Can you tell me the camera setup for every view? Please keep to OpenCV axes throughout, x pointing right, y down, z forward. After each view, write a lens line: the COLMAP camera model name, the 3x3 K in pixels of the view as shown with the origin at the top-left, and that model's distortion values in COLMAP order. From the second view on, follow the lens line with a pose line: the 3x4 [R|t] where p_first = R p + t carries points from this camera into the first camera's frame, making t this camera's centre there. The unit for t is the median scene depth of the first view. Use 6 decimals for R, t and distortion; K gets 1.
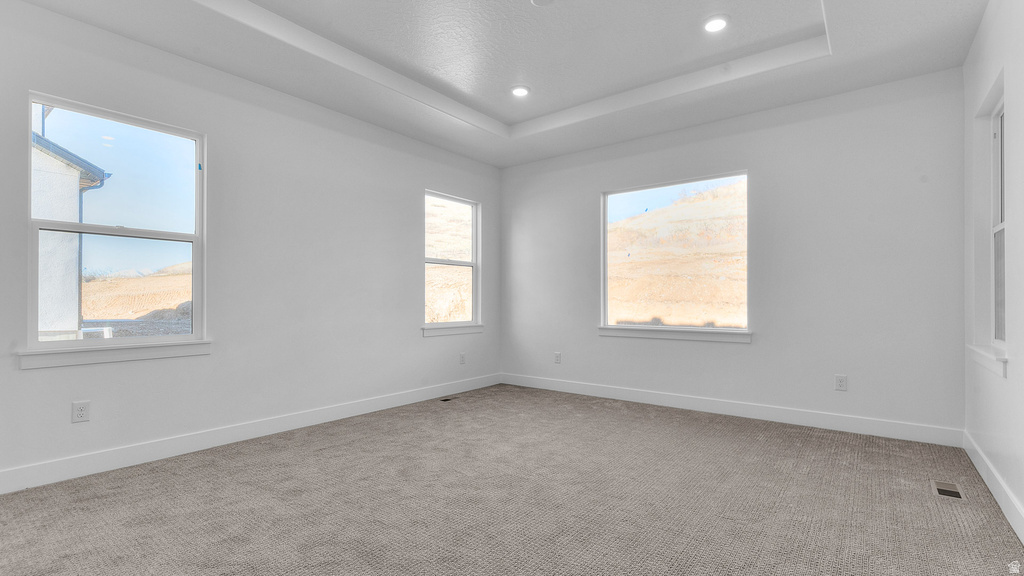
lens RADIAL K [[471.4, 0, 512.0], [0, 471.4, 288.0], [0, 0, 1]] dist [-0.000263, -0.000123]
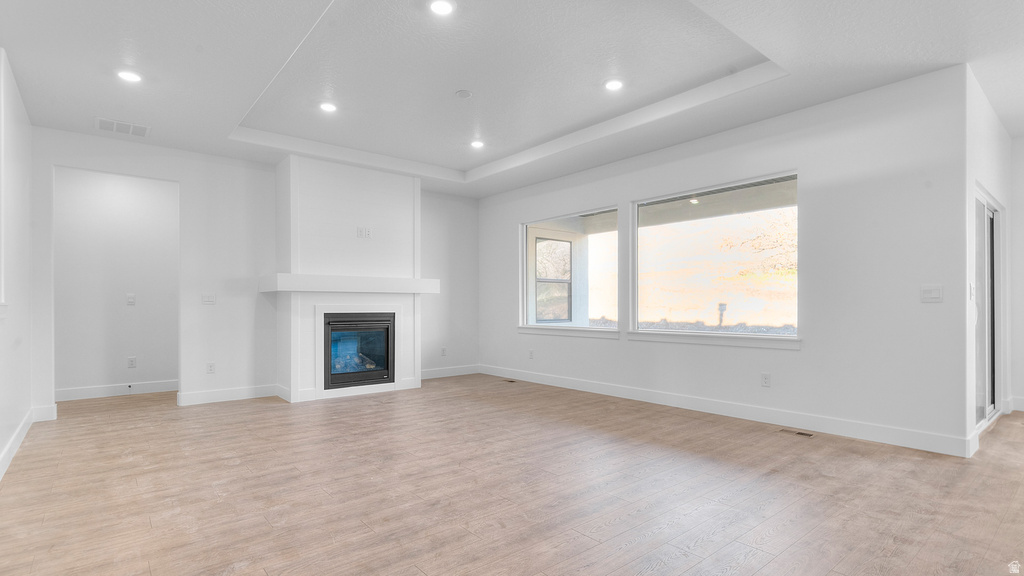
lens RADIAL K [[499.7, 0, 511.6], [0, 499.7, 300.6], [0, 0, 1]] dist [-0.002429, -0.000744]
pose [[0.976496, -0.004676, -0.215486, 0.324925], [0.007892, 0.999870, 0.014066, -0.006367], [0.215392, -0.015436, 0.976406, -0.256959]]
